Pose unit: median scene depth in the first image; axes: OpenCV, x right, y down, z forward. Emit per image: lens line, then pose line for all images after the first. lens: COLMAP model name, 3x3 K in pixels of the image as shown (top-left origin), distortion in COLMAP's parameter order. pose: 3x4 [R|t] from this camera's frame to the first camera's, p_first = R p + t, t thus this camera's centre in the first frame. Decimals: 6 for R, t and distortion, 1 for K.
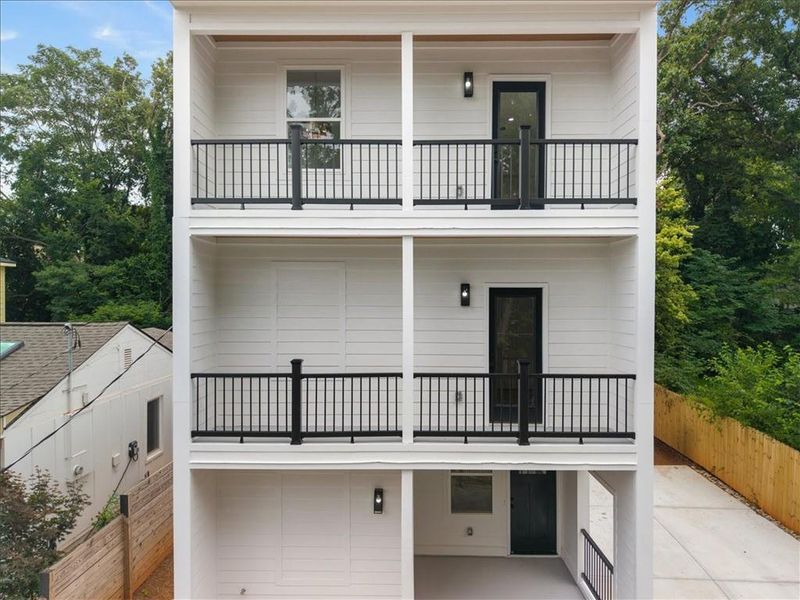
lens RADIAL K [[528.6, 0, 399.9], [0, 528.6, 294.0], [0, 0, 1]] dist [-0.009282, -0.001651]
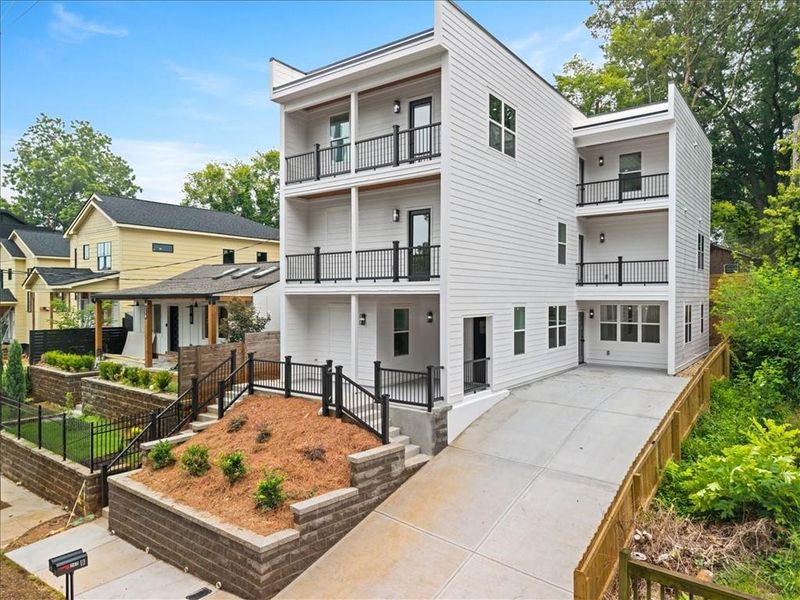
lens RADIAL K [[528.6, 0, 402.1], [0, 528.6, 301.8], [0, 0, 1]] dist [-0.009282, -0.001651]
pose [[0.815189, 0.004054, -0.579181, 1.427652], [0.002053, 0.999949, 0.009890, 0.339569], [0.579192, -0.009251, 0.815139, -0.654444]]
